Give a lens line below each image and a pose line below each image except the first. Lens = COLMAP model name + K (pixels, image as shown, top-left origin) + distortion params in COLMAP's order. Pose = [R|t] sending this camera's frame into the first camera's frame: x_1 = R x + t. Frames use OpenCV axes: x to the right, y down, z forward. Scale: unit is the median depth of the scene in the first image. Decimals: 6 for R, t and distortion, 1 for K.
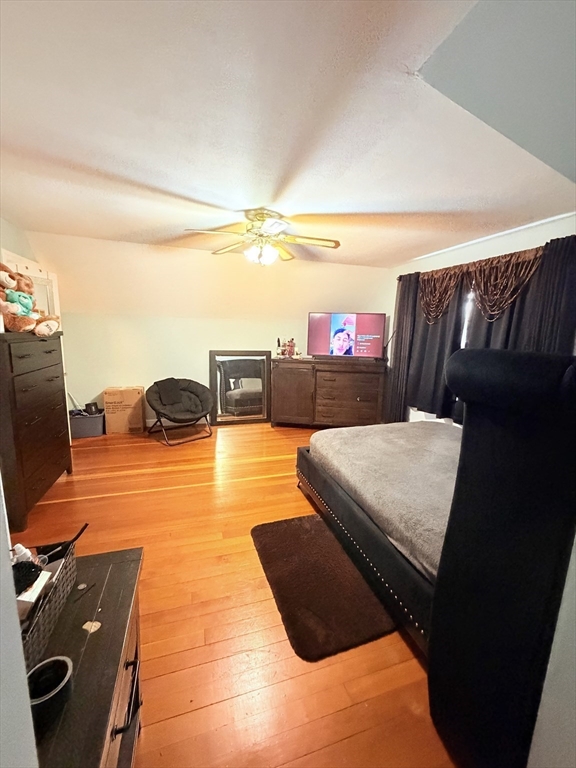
lens RADIAL K [[305.5, 0, 288.7], [0, 305.5, 385.0], [0, 0, 1]] dist [0.000709, 0.000067]
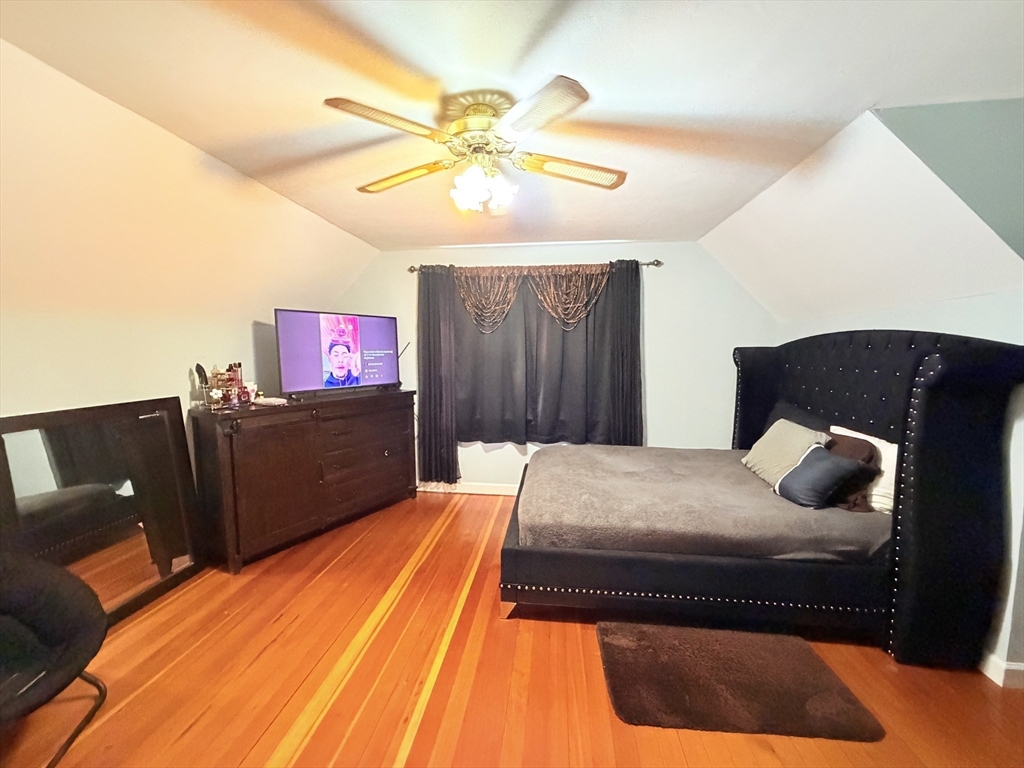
lens RADIAL K [[407.3, 0, 508.3], [0, 407.3, 386.6], [0, 0, 1]] dist [0.000709, 0.000067]
pose [[0.417703, -0.112707, 0.901566, -0.395249], [0.178266, 0.983156, 0.040314, -0.075065], [-0.890924, 0.143880, 0.430760, 0.409844]]
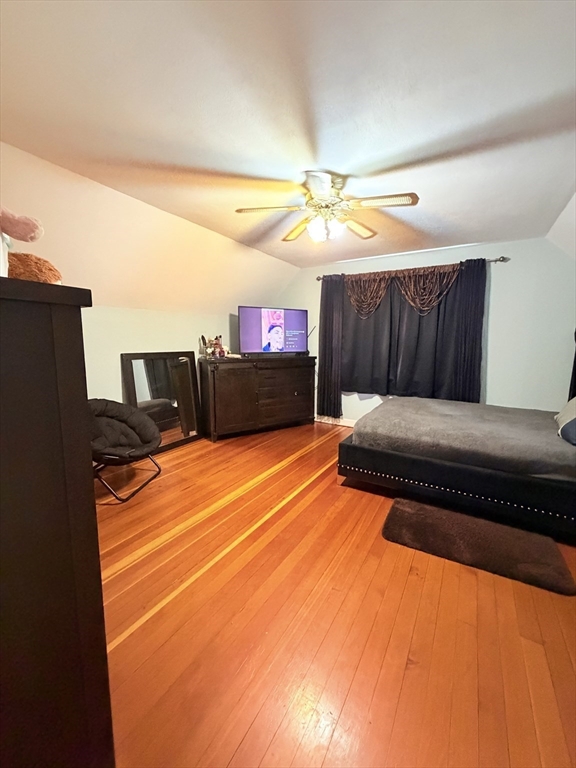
lens RADIAL K [[304.5, 0, 287.6], [0, 304.5, 382.0], [0, 0, 1]] dist [0.001371, 0.000203]
pose [[0.755966, -0.113232, 0.644743, -0.439576], [0.132790, 0.990974, 0.018341, -0.013381], [-0.641001, 0.071750, 0.764179, 0.245593]]
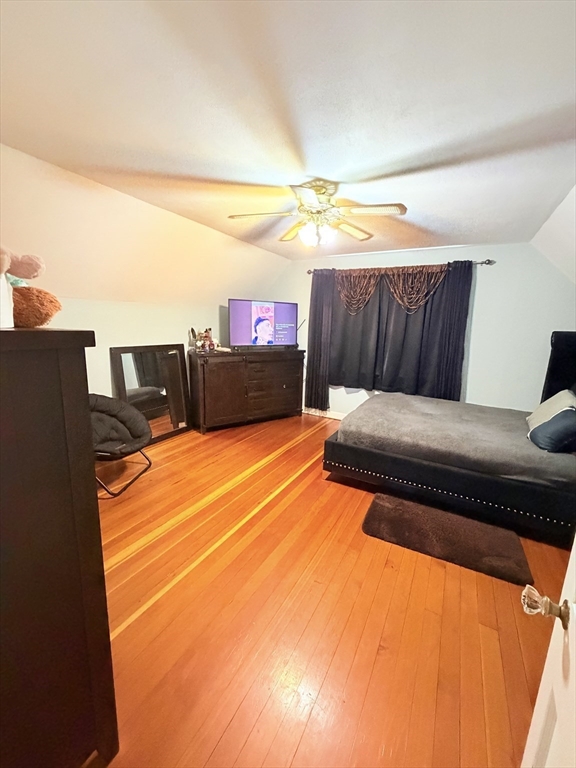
lens RADIAL K [[304.5, 0, 287.6], [0, 304.5, 382.0], [0, 0, 1]] dist [0.001371, 0.000203]
pose [[0.733877, -0.134425, 0.665848, -0.446982], [0.112689, 0.990734, 0.075813, -0.044916], [-0.669870, 0.019397, 0.742225, 0.231910]]
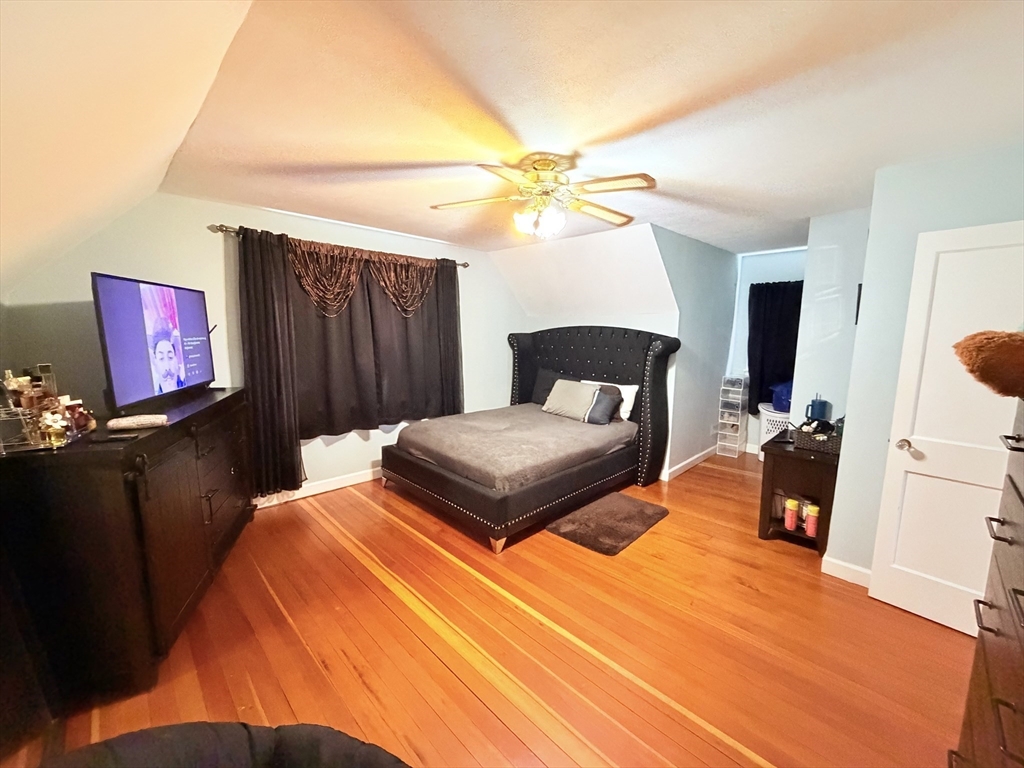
lens RADIAL K [[407.3, 0, 508.3], [0, 407.3, 386.6], [0, 0, 1]] dist [0.000709, 0.000067]
pose [[-0.444756, -0.163560, 0.880591, -0.499998], [0.135540, 0.959570, 0.246686, -0.178095], [-0.885336, 0.229071, -0.404606, 0.849041]]
